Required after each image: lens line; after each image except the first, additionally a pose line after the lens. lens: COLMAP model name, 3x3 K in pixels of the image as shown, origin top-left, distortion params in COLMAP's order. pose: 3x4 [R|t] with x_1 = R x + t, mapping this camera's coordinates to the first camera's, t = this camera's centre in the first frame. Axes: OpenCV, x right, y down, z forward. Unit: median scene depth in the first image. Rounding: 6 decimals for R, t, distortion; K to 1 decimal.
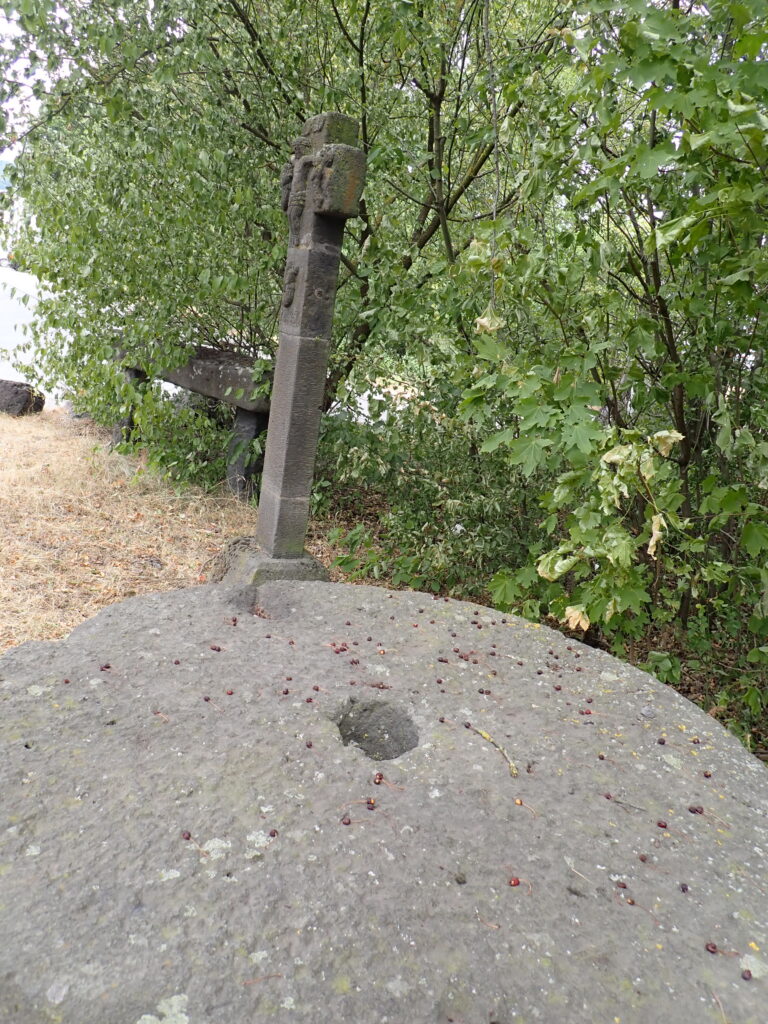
lens RADIAL K [[769.2, 0, 383.0], [0, 769.2, 506.6], [0, 0, 1]] dist [-0.006521, -0.006797]
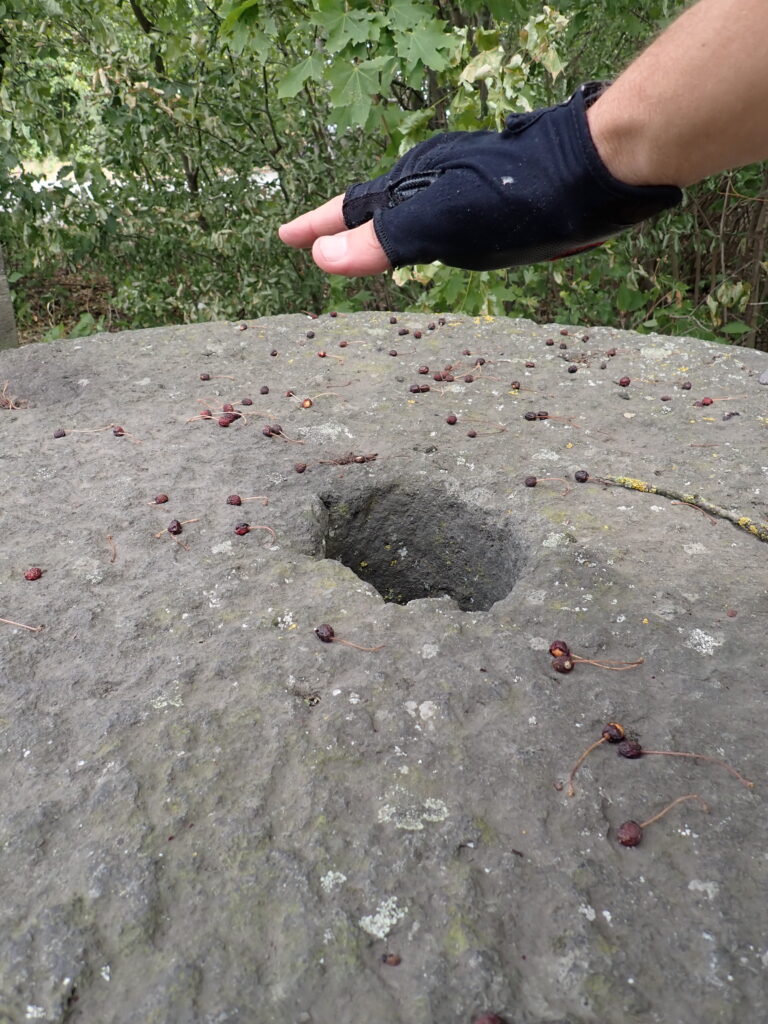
lens RADIAL K [[769.2, 0, 382.3], [0, 769.2, 508.2], [0, 0, 1]] dist [-0.006521, -0.006797]
pose [[0.908358, -0.293698, 0.297704, -0.091623], [0.207245, 0.934461, 0.289538, 0.087115], [-0.363230, -0.201306, 0.909692, 0.378977]]
